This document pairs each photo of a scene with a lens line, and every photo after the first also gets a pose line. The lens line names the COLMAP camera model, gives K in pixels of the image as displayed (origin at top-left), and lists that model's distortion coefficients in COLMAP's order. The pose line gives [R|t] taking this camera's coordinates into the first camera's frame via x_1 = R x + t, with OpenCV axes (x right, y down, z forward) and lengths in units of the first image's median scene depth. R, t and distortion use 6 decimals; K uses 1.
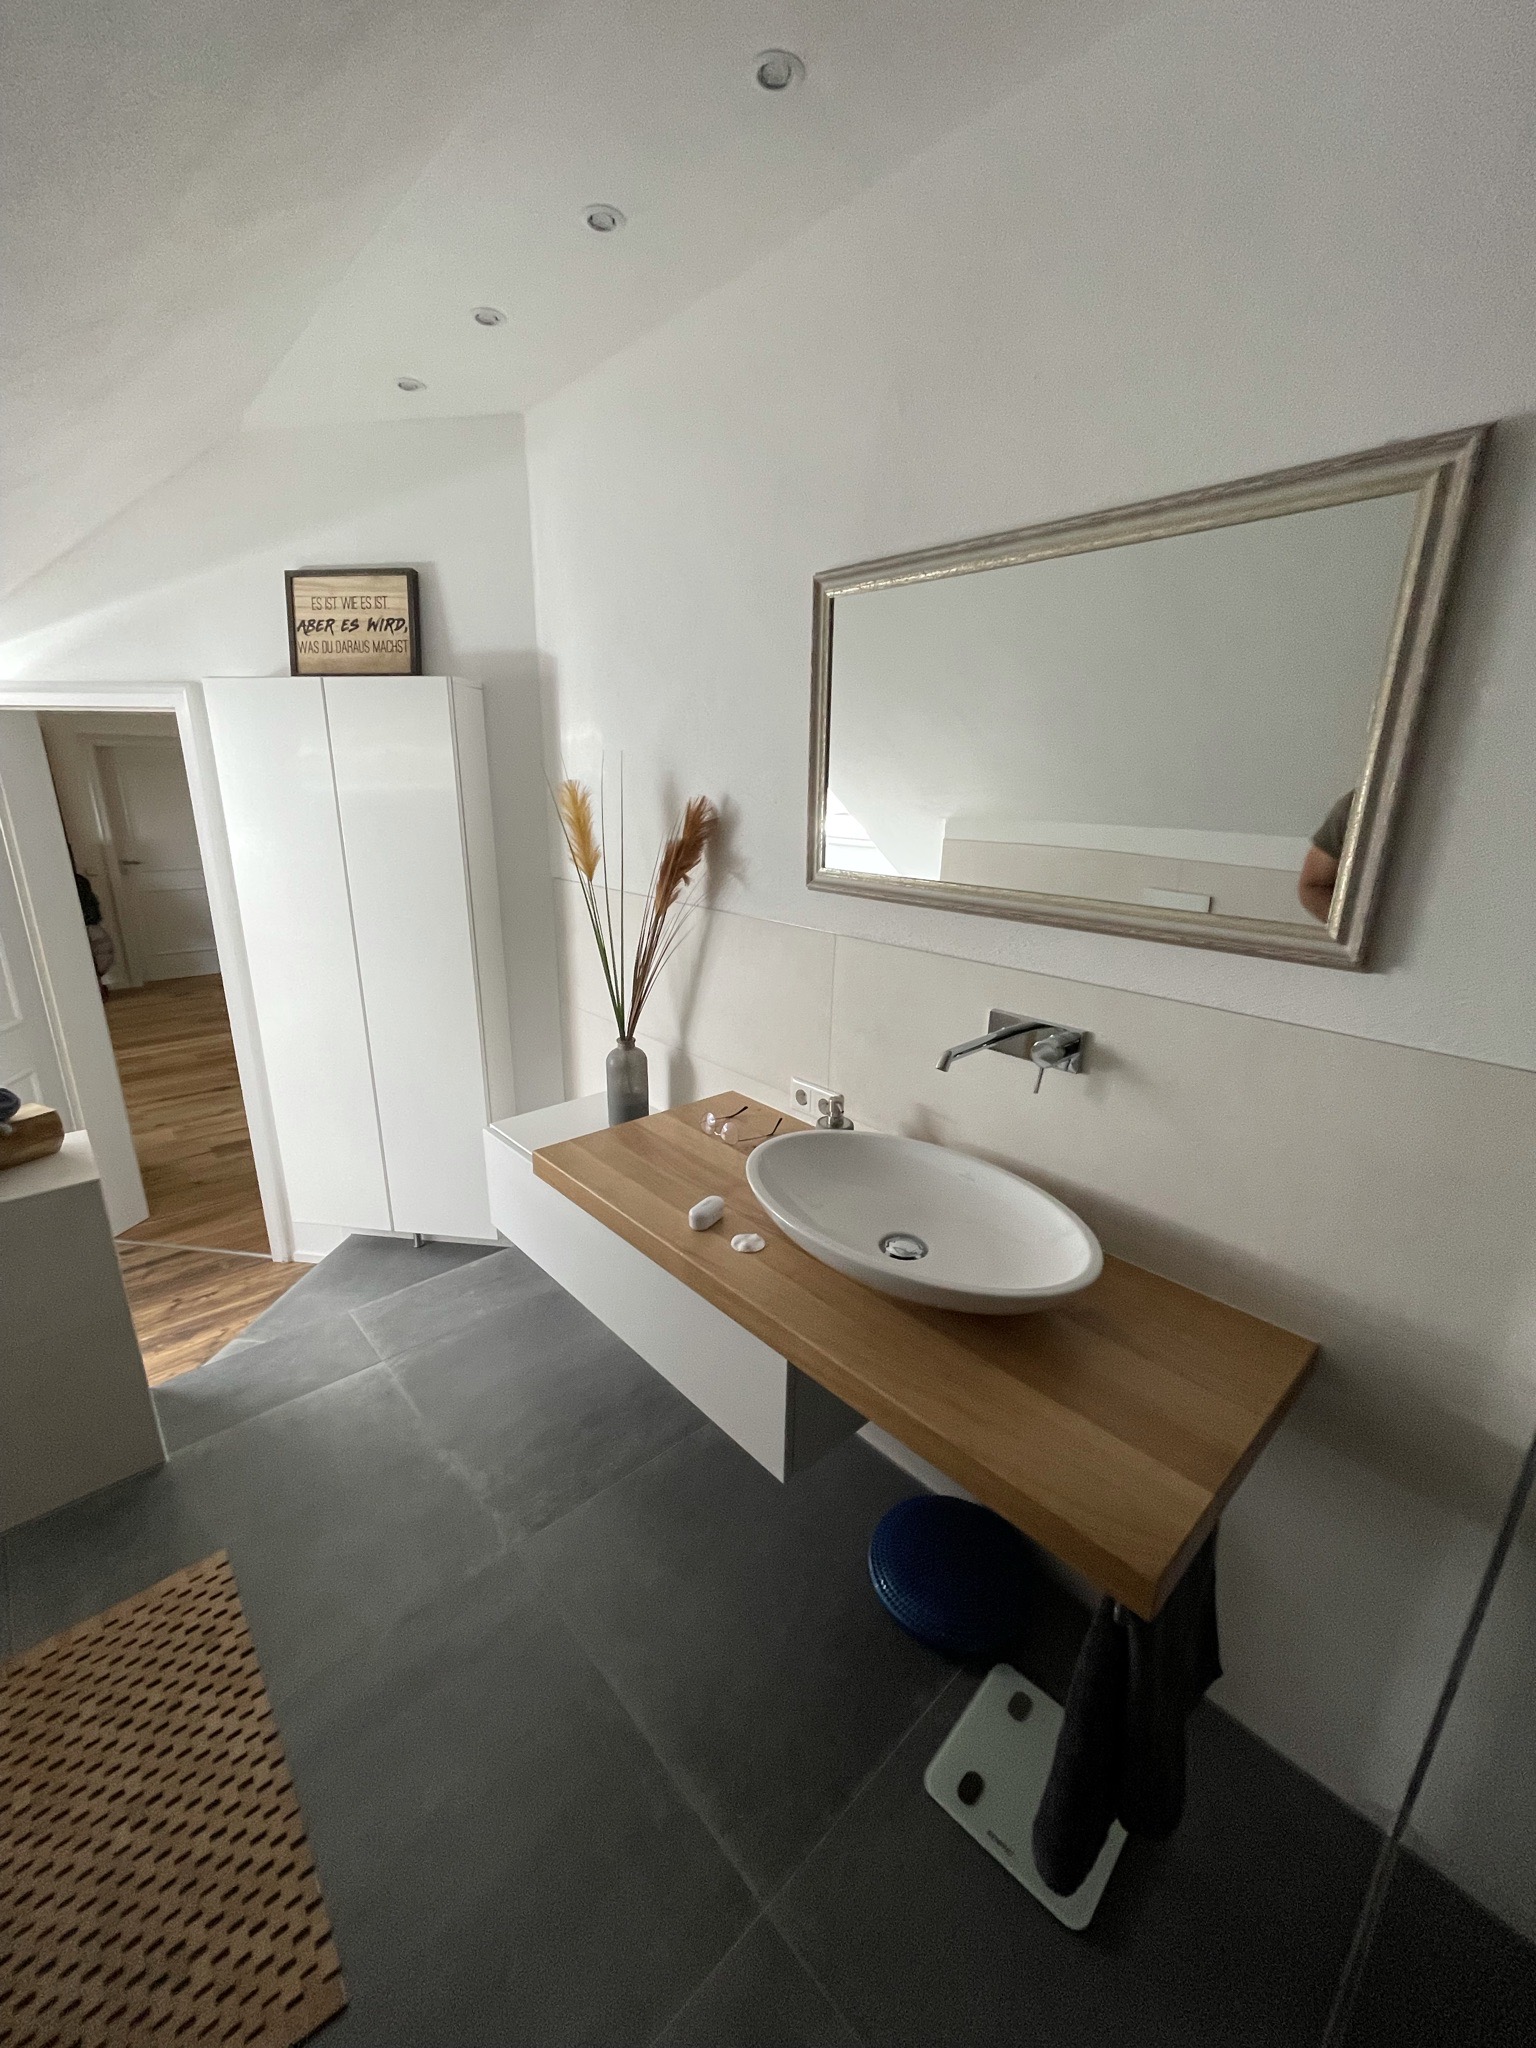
lens RADIAL K [[827.7, 0, 768.0], [0, 827.7, 1024.0], [0, 0, 1]] dist [-0.000150, 0.000763]
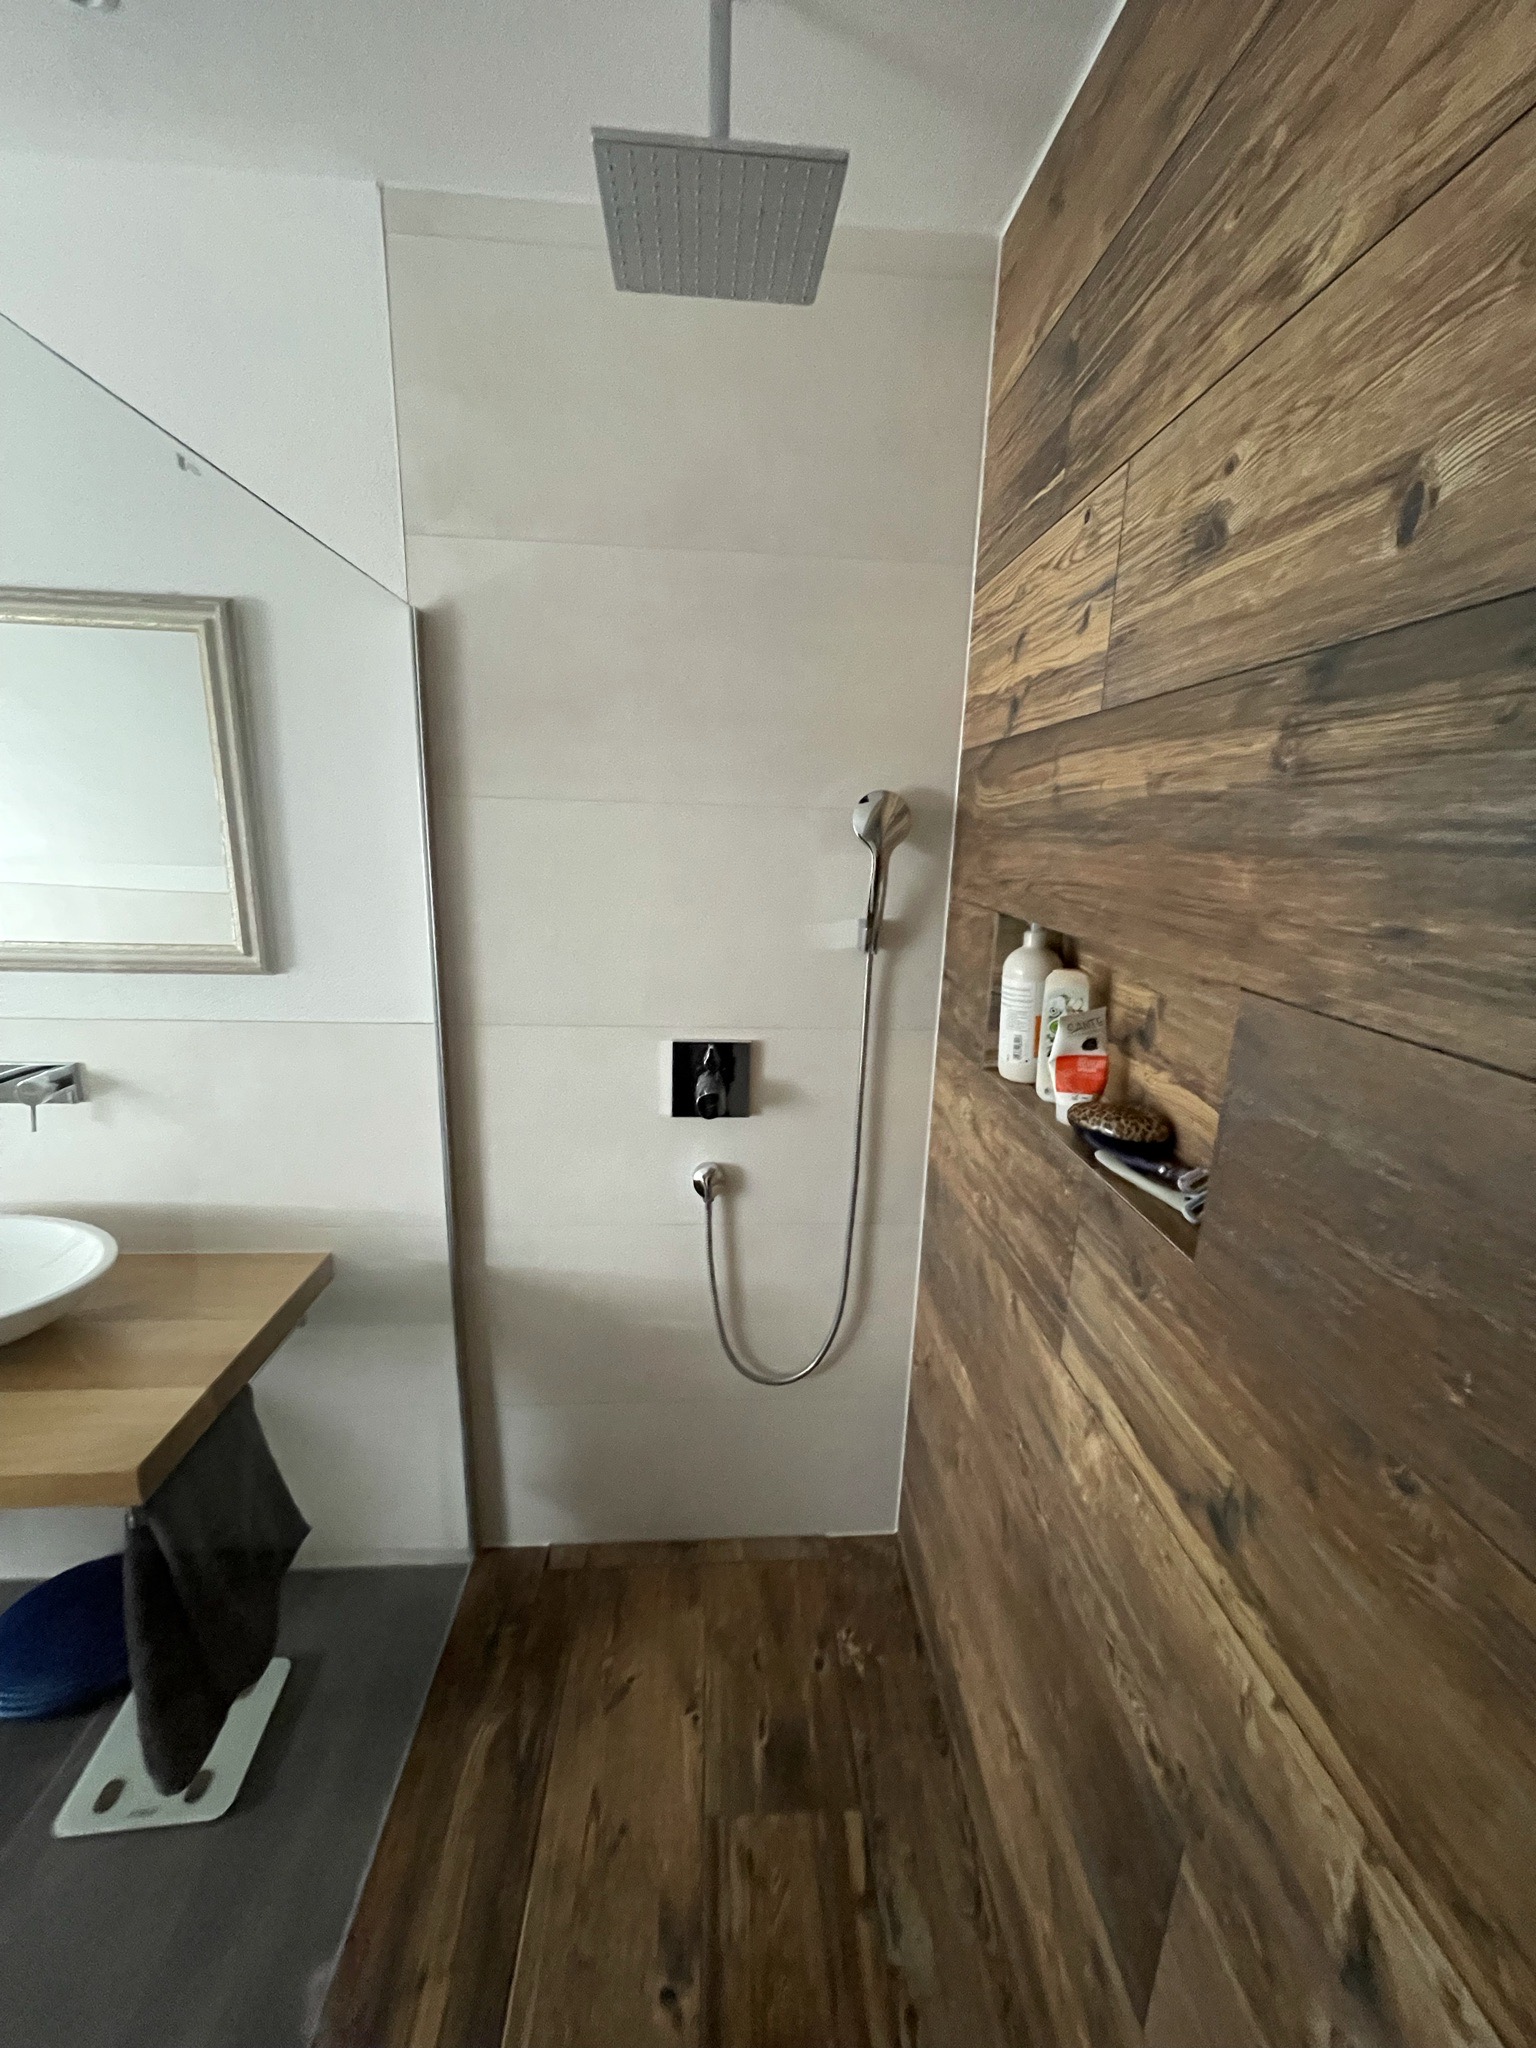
lens RADIAL K [[827.3, 0, 768.0], [0, 827.3, 1024.0], [0, 0, 1]] dist [0.021927, -0.011150]
pose [[0.635718, -0.178628, 0.750969, 0.166096], [0.210454, 0.976110, 0.054025, 0.100503], [-0.742679, 0.123699, 0.658124, -0.436404]]
